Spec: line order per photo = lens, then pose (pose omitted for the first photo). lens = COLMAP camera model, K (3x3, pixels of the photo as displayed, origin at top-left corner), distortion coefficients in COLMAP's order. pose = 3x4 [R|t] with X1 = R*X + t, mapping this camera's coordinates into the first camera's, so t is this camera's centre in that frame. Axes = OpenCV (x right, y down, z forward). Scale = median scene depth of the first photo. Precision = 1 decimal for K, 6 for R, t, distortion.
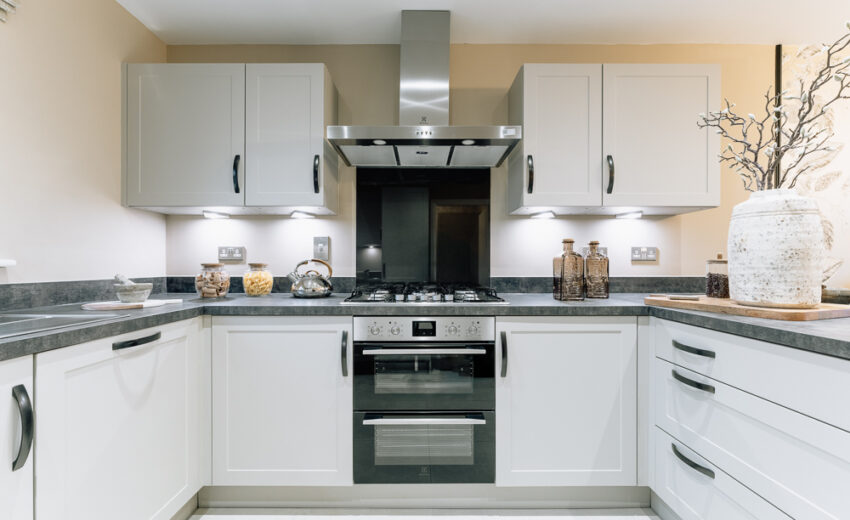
lens RADIAL K [[344.6, 0, 424.6], [0, 344.6, 264.5], [0, 0, 1]] dist [-0.002459, -0.000466]
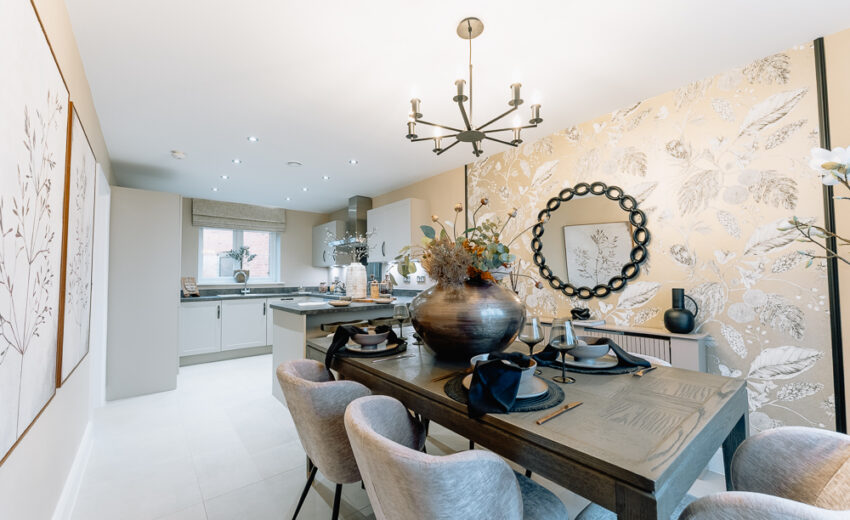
lens RADIAL K [[344.6, 0, 424.2], [0, 344.6, 262.0], [0, 0, 1]] dist [-0.002459, -0.000466]
pose [[0.624677, -0.039174, -0.779900, 2.996485], [0.009206, 0.999041, -0.042807, -0.057789], [0.780829, 0.019561, 0.624439, -0.386197]]
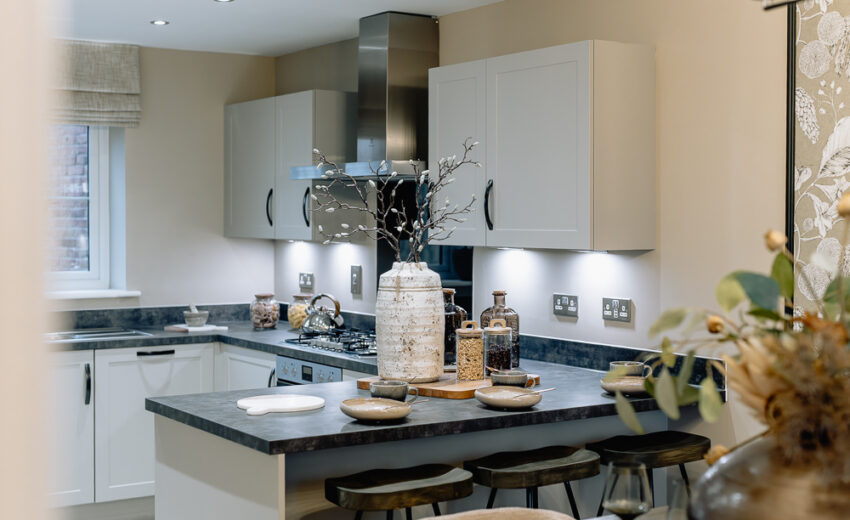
lens RADIAL K [[1242.8, 0, 426.2], [0, 1242.8, 258.6], [0, 0, 1]] dist [0.024218, 0.000000]
pose [[0.544964, 0.028631, -0.837971, 3.047130], [0.000439, 0.999407, 0.034432, -0.262470], [0.838459, -0.019132, 0.544628, -0.664970]]
